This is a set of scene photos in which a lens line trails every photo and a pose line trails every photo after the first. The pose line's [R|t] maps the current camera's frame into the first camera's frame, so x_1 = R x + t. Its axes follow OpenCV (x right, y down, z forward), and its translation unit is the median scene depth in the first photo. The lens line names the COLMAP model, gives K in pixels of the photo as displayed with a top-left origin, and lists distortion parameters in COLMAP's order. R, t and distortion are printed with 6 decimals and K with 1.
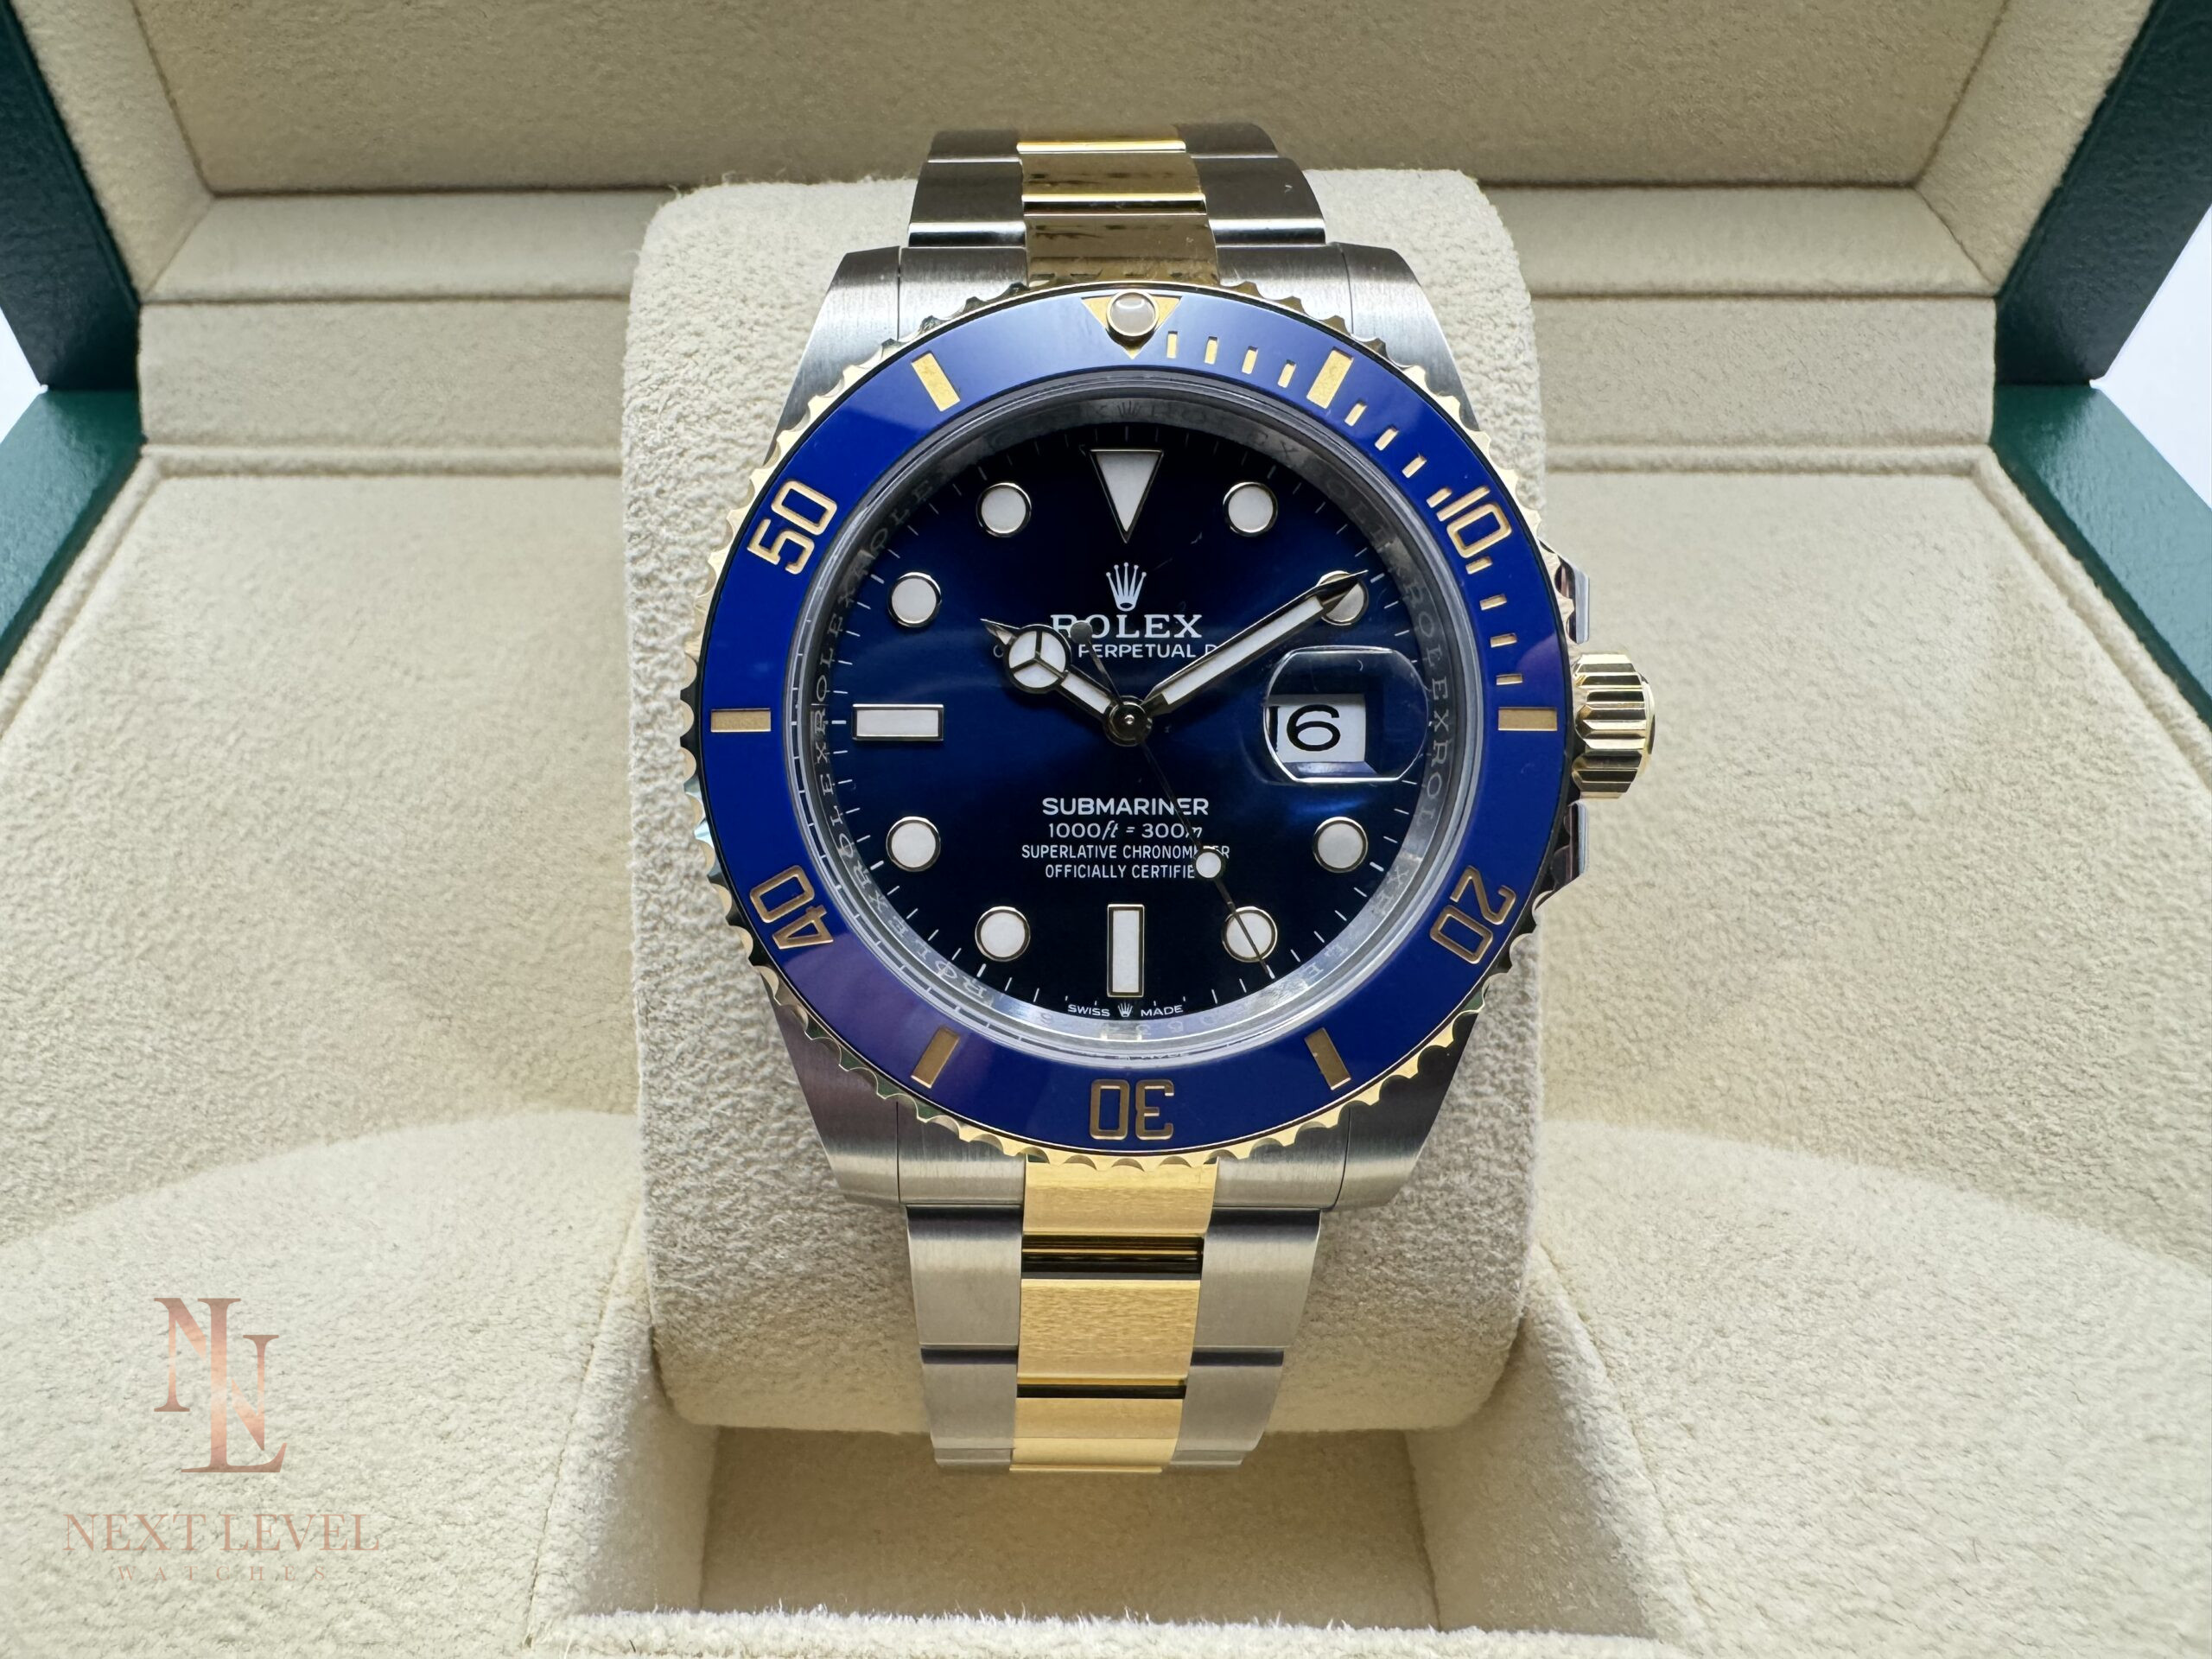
lens RADIAL K [[1597.5, 0, 936.4], [0, 1597.5, 814.8], [0, 0, 1]] dist [-0.007131, 0.000938]
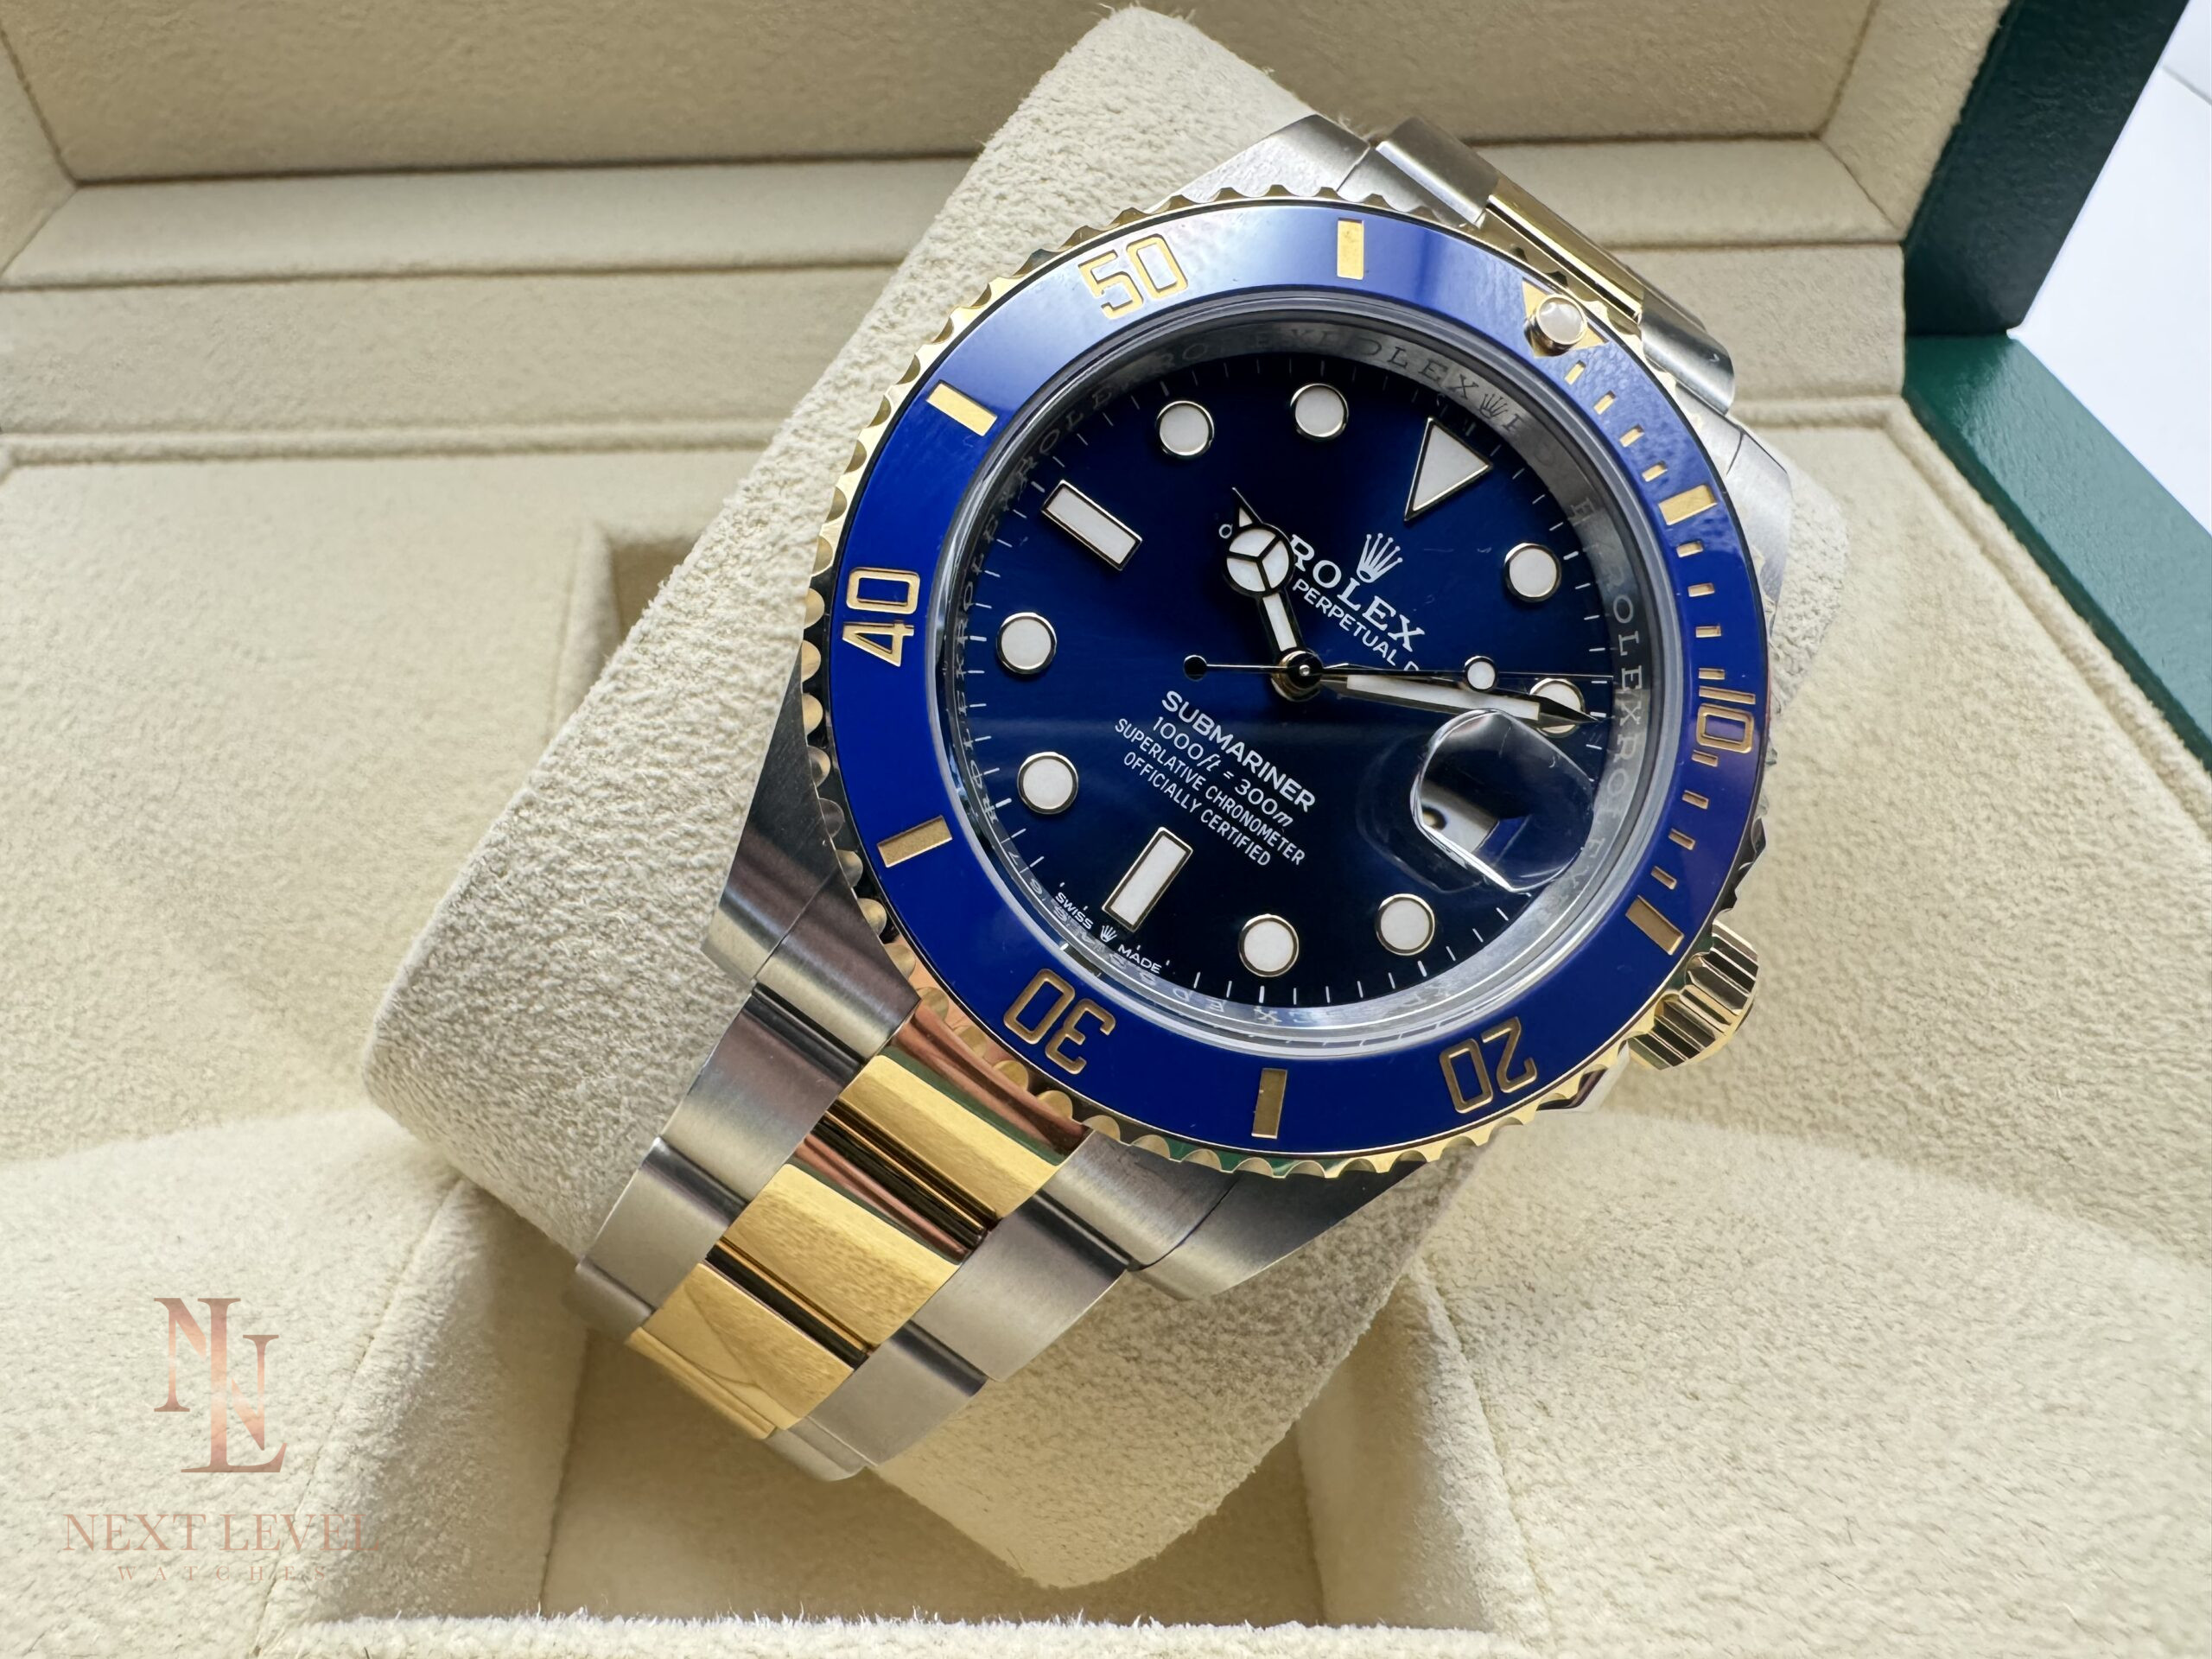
lens RADIAL K [[1597.5, 0, 940.7], [0, 1597.5, 816.1], [0, 0, 1]] dist [-0.007131, 0.000938]
pose [[0.999822, -0.017511, -0.007023, 0.097423], [0.017288, 0.999379, -0.030701, 0.048282], [0.007556, 0.030574, 0.999504, 0.048720]]
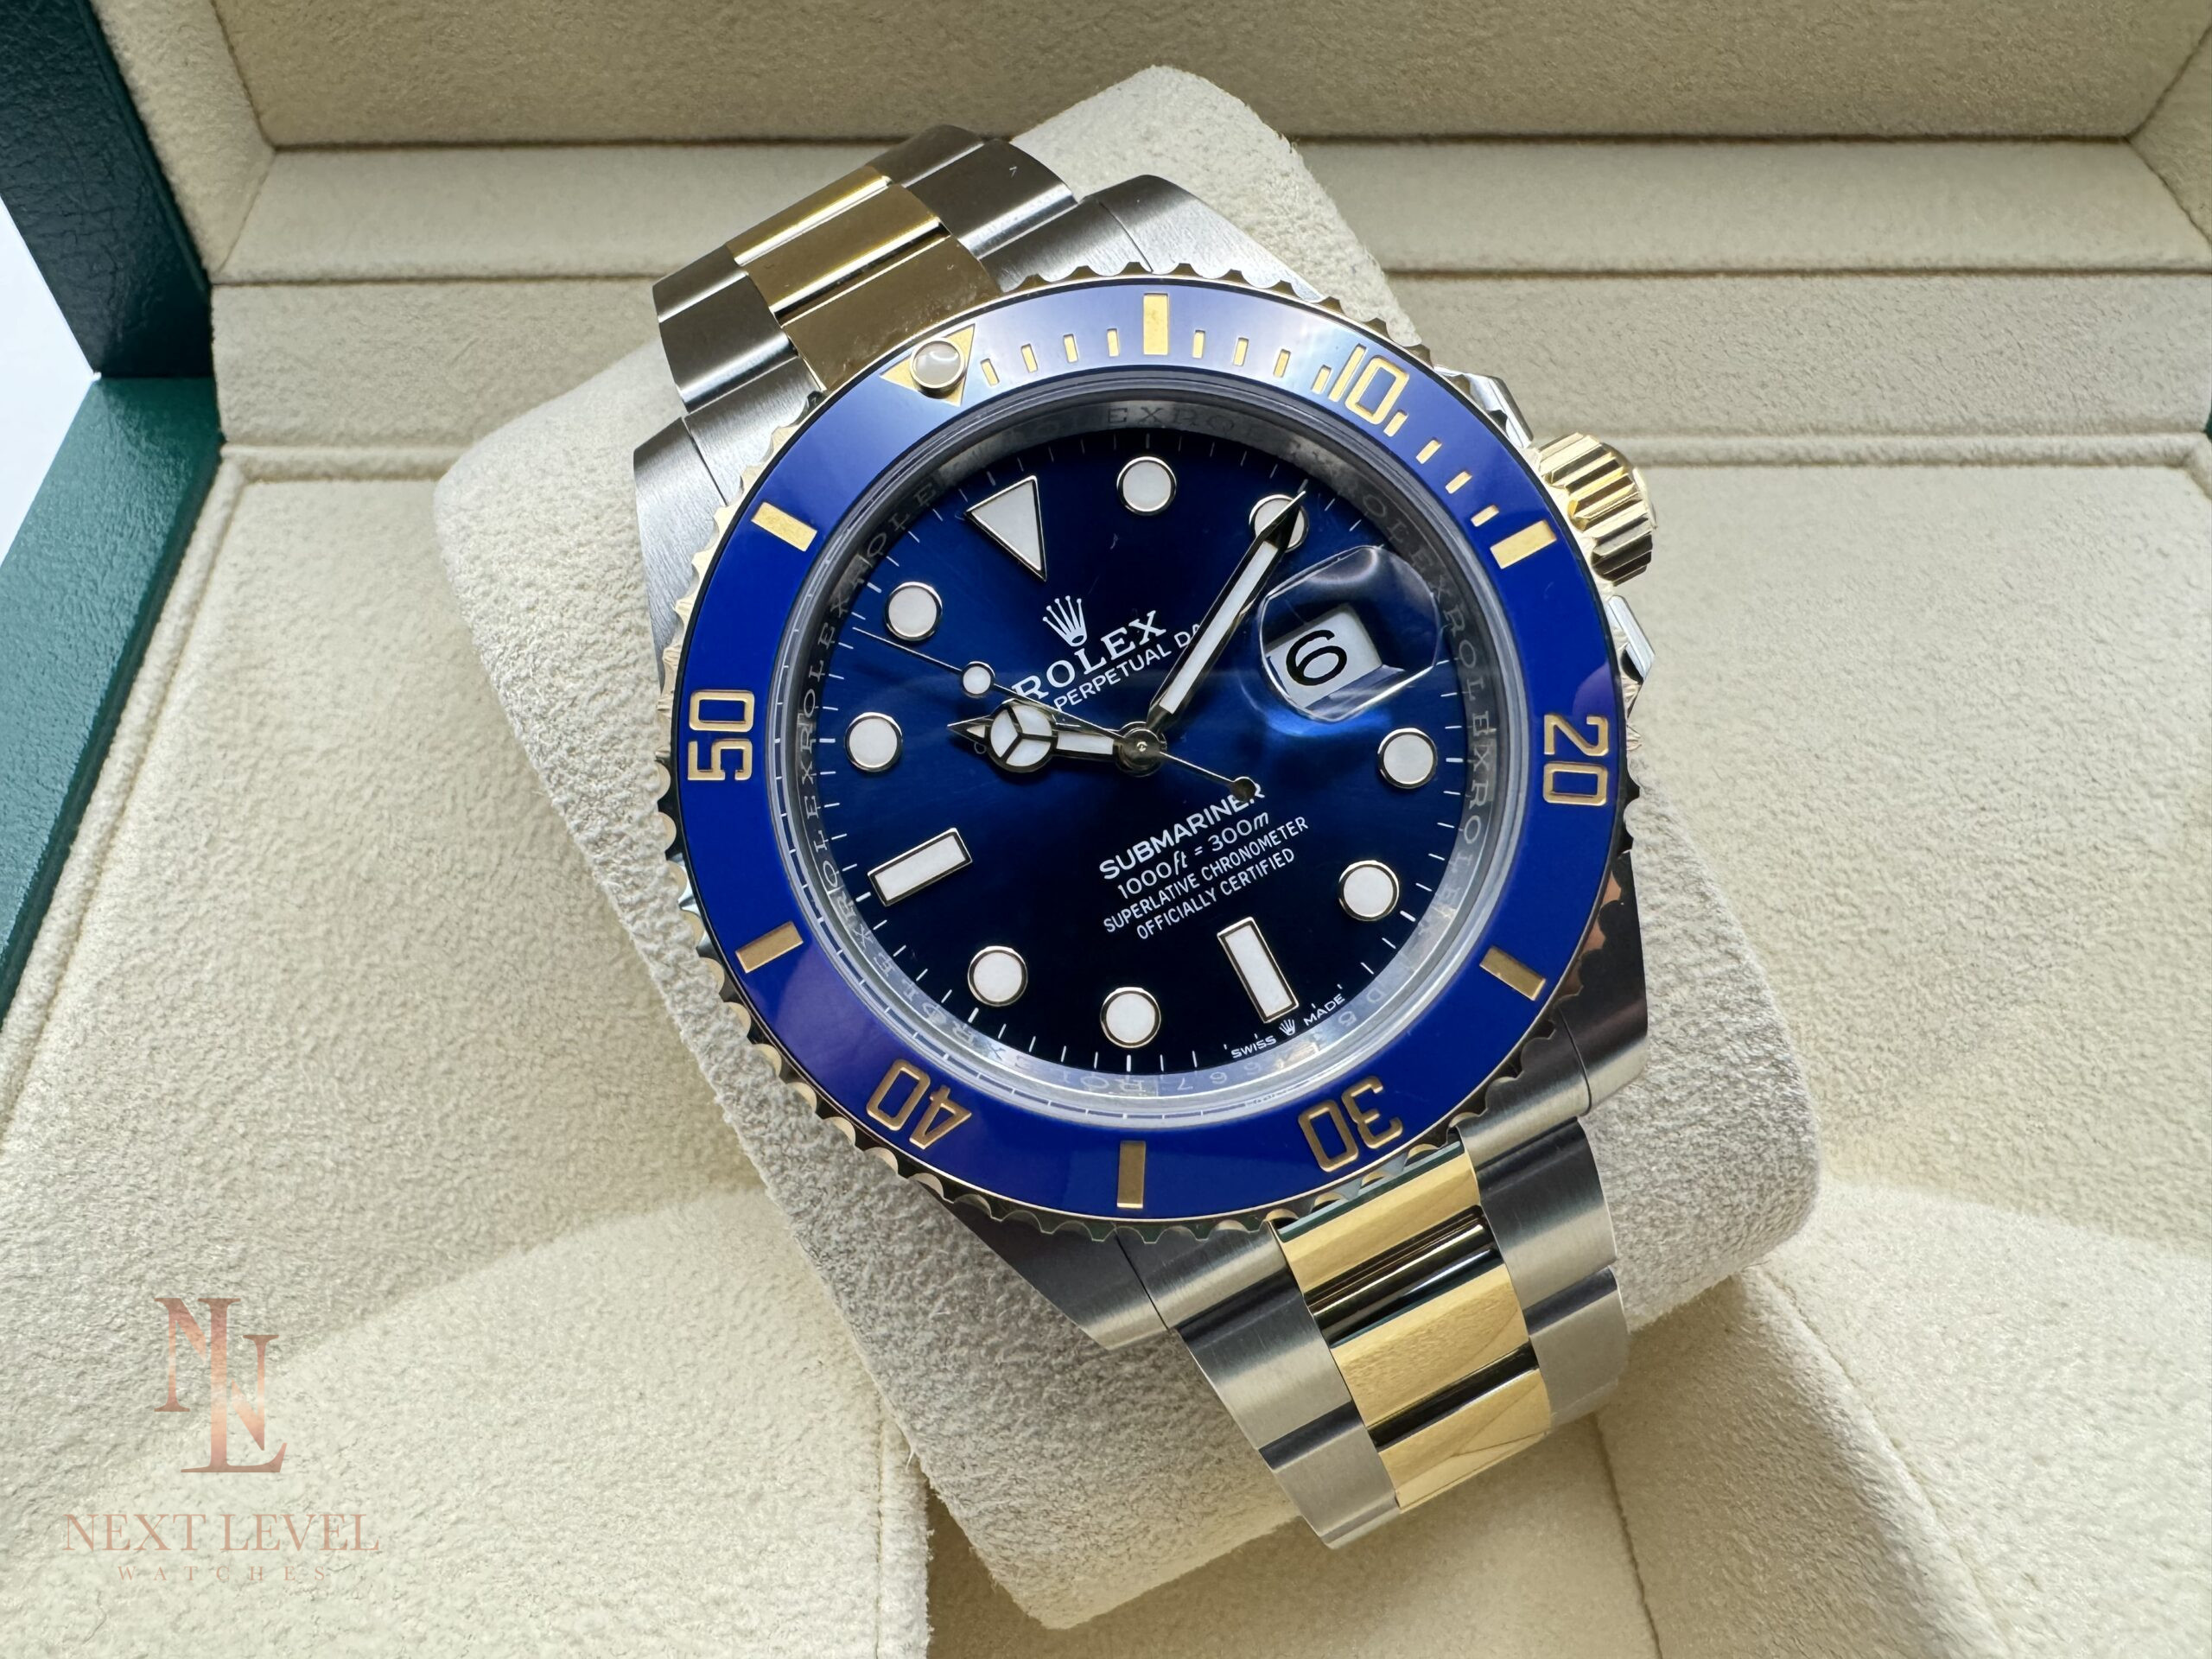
lens RADIAL K [[1597.5, 0, 923.7], [0, 1597.5, 811.4], [0, 0, 1]] dist [-0.007131, 0.000938]
pose [[0.999126, -0.017415, 0.037990, -0.165589], [0.013468, 0.994717, 0.101768, -0.133958], [-0.039561, -0.101168, 0.994083, 0.077811]]
